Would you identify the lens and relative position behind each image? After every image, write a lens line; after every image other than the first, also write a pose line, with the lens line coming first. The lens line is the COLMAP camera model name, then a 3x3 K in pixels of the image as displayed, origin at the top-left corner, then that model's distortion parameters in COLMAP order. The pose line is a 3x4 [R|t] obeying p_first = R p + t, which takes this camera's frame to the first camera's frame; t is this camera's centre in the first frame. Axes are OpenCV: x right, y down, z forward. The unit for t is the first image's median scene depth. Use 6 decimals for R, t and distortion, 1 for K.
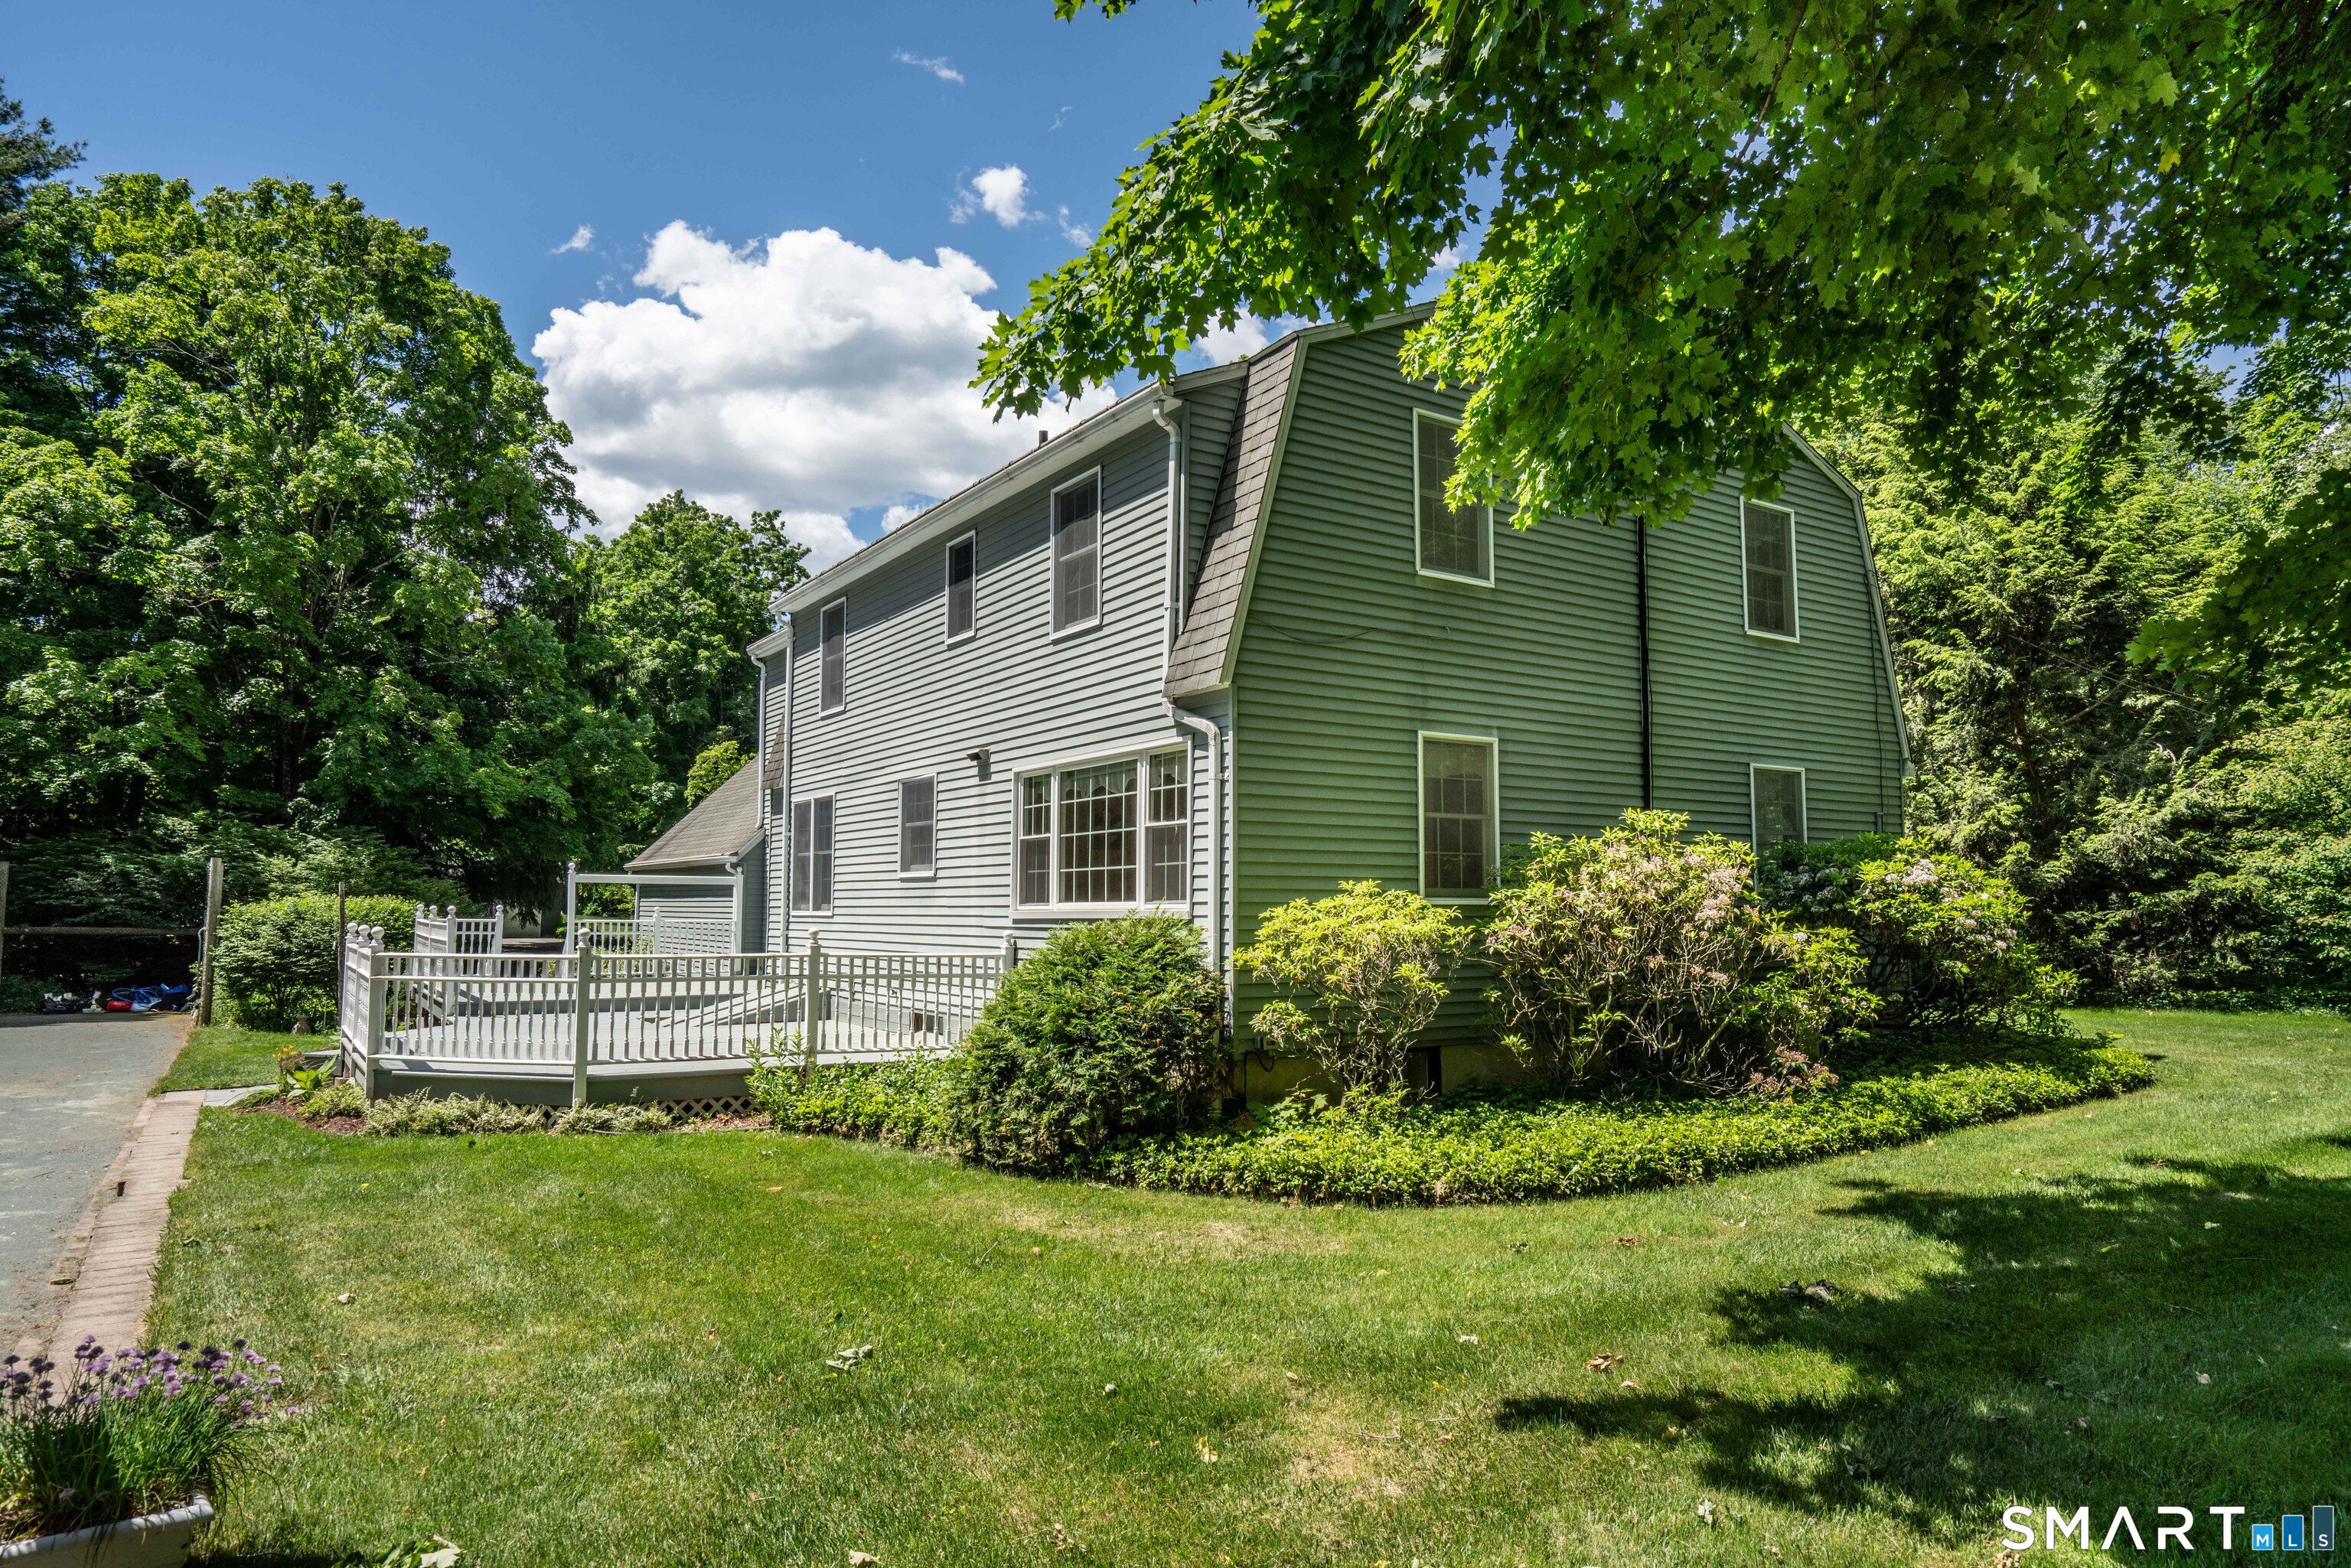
lens RADIAL K [[1413.2, 0, 1080.0], [0, 1413.2, 749.7], [0, 0, 1]] dist [-0.017783, -0.000326]
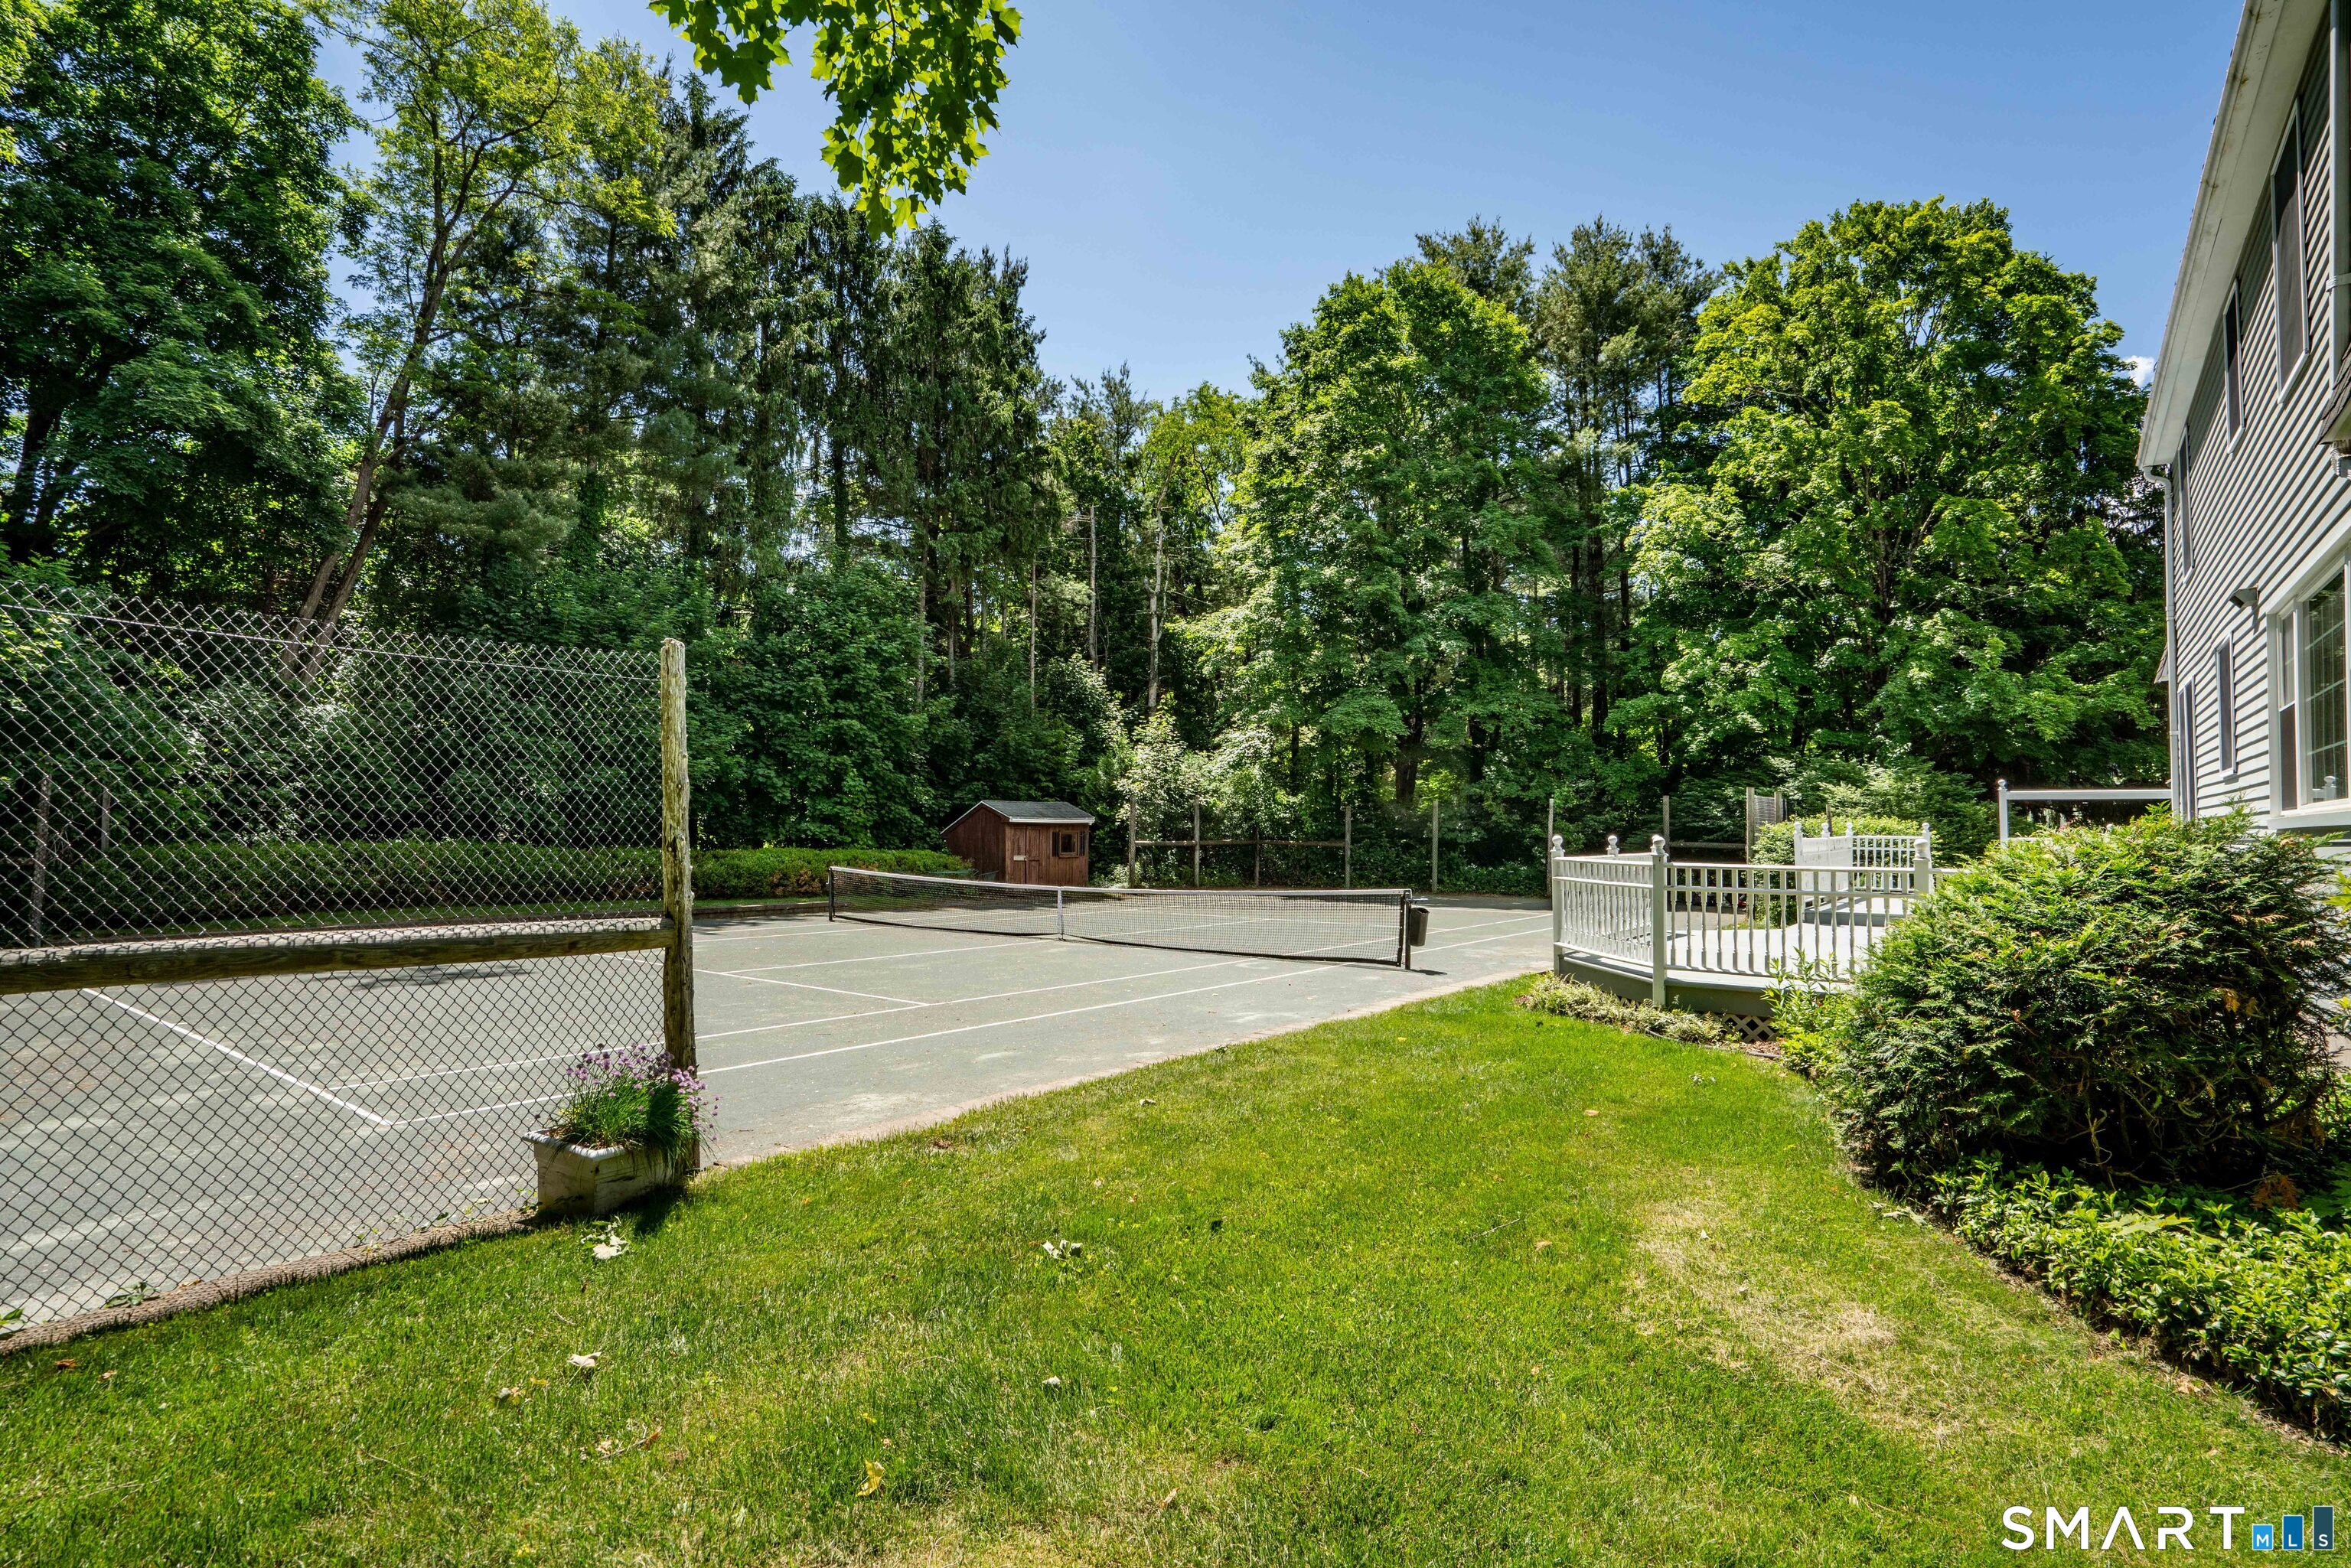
lens RADIAL K [[1104.3, 0, 1175.5], [0, 1104.3, 784.0], [0, 0, 1]] dist [0.000563, 0.000184]
pose [[0.366706, -0.047539, -0.929122, 0.254818], [0.111297, 0.993763, -0.006919, 0.047100], [0.923656, -0.100871, 0.369710, 0.334416]]
